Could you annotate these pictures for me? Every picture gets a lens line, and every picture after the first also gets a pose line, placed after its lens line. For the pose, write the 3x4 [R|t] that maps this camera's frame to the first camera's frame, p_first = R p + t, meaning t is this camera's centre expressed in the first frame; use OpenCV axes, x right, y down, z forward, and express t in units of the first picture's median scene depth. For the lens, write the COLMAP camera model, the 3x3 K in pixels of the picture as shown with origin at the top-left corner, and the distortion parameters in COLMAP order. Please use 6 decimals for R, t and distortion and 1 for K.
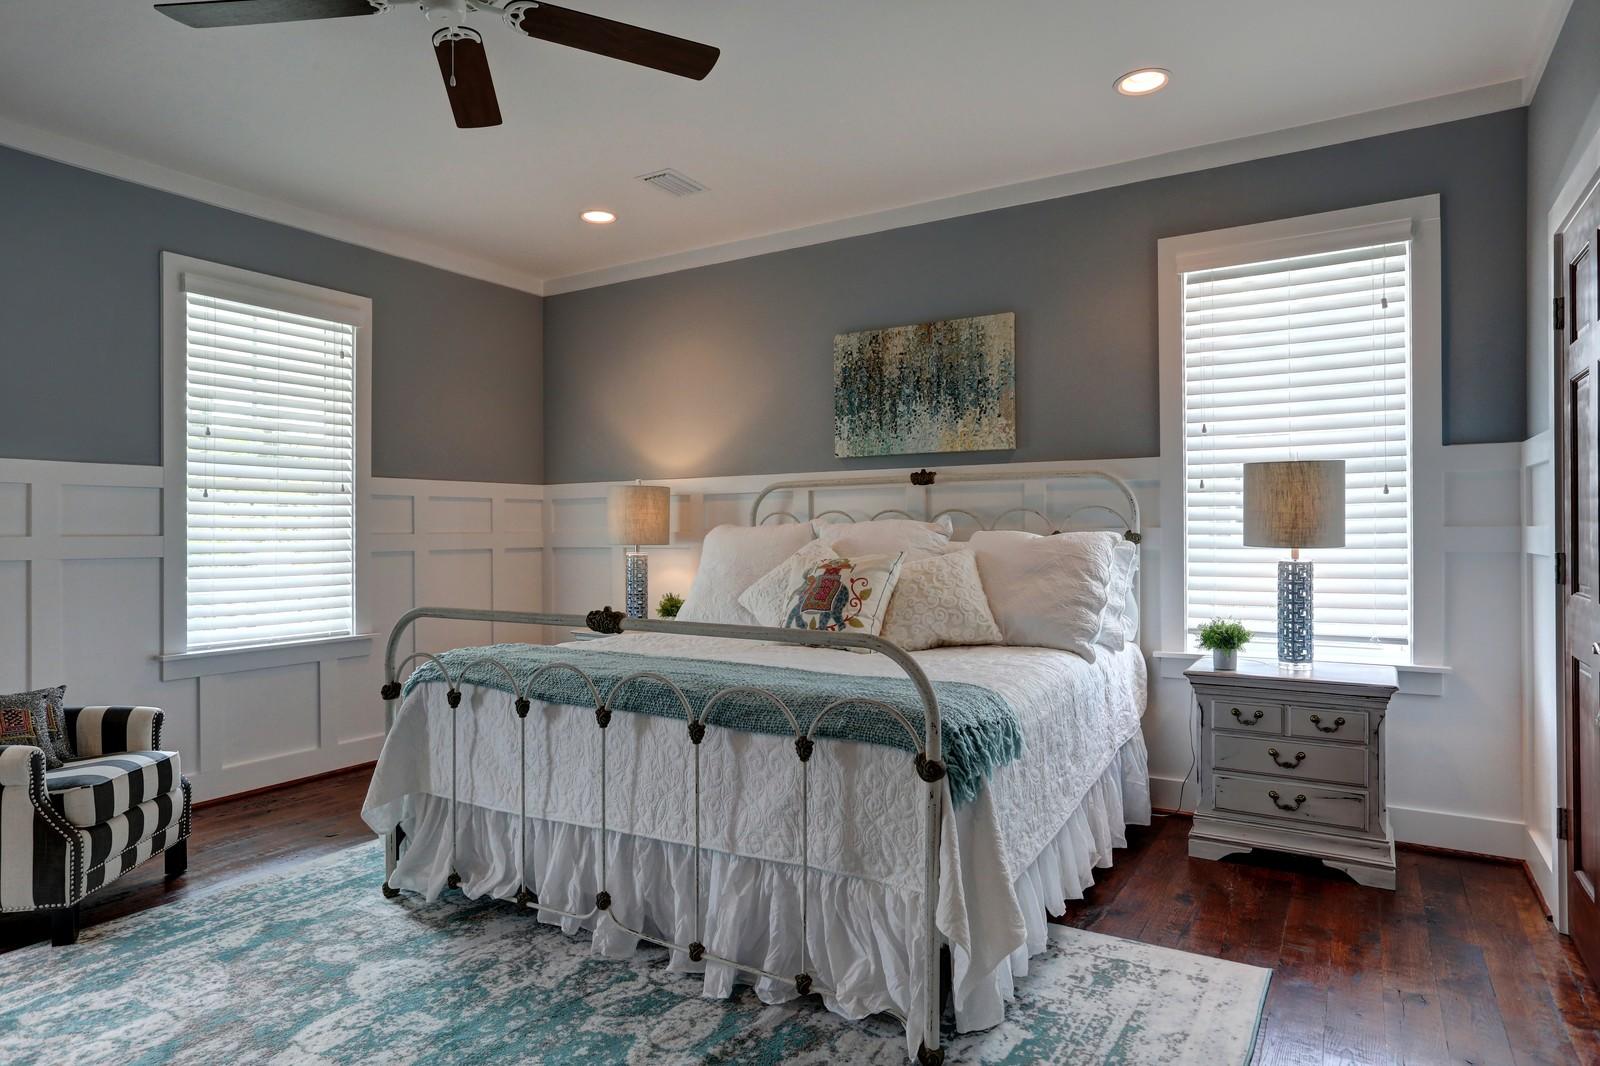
lens RADIAL K [[945.3, 0, 793.6], [0, 945.3, 530.2], [0, 0, 1]] dist [0.004544, 0.007543]
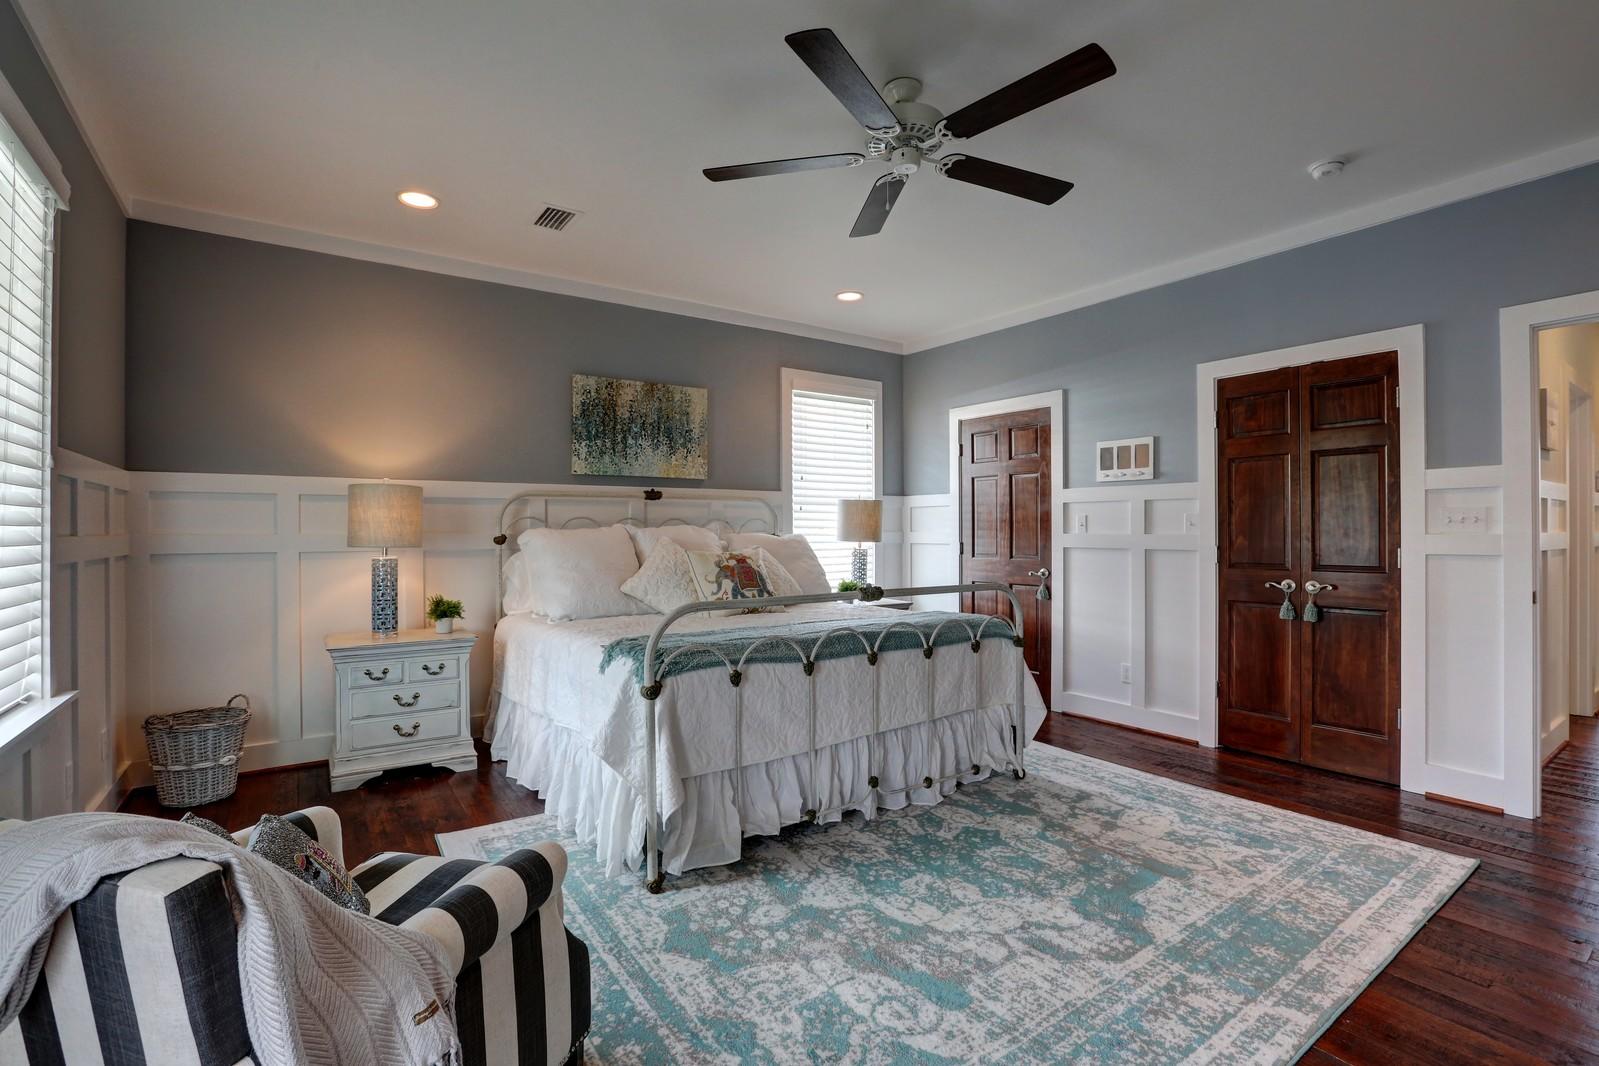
lens RADIAL K [[727.1, 0, 800.5], [0, 727.1, 545.3], [0, 0, 1]] dist [-0.047002, 0.015516]
pose [[0.386661, -0.019854, 0.922008, -0.783156], [-0.006301, 0.999688, 0.024169, -0.009042], [-0.922200, -0.015155, 0.386415, 0.402345]]
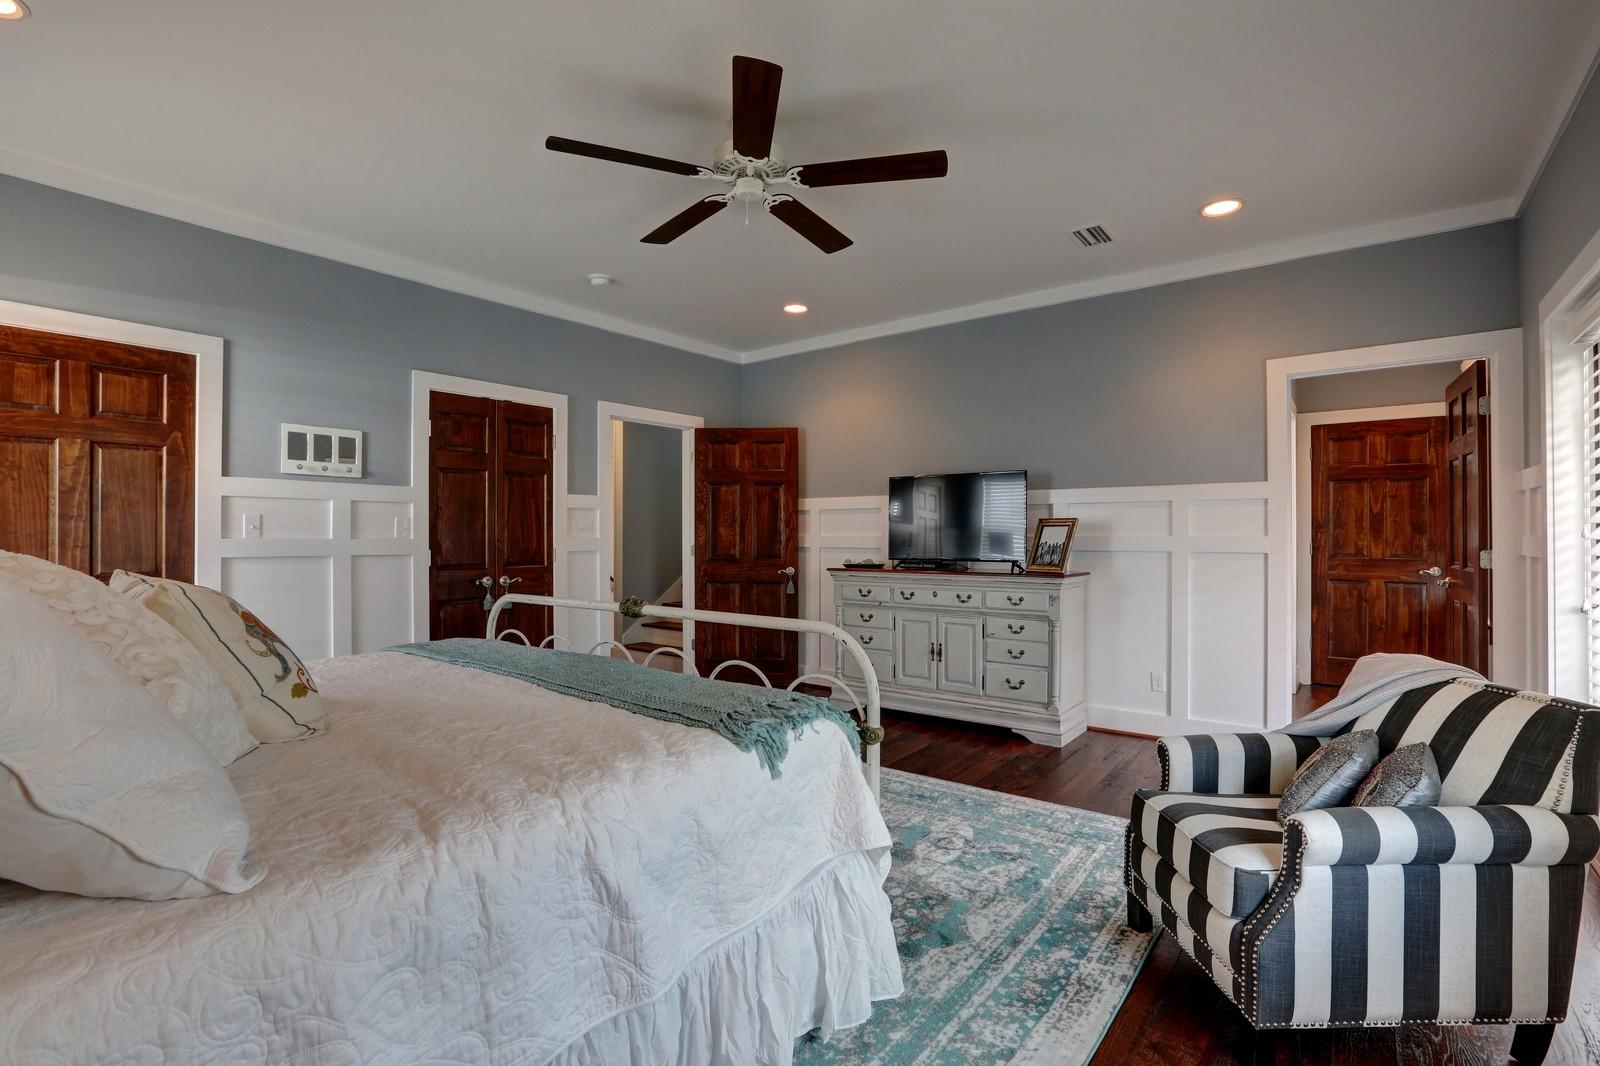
lens RADIAL K [[727.5, 0, 809.0], [0, 727.5, 528.7], [0, 0, 1]] dist [-0.047002, 0.015516]
pose [[-0.994721, 0.006550, 0.102402, -0.316054], [0.004550, 0.999794, -0.019760, 0.004252], [-0.102511, -0.019189, -0.994547, 1.184491]]
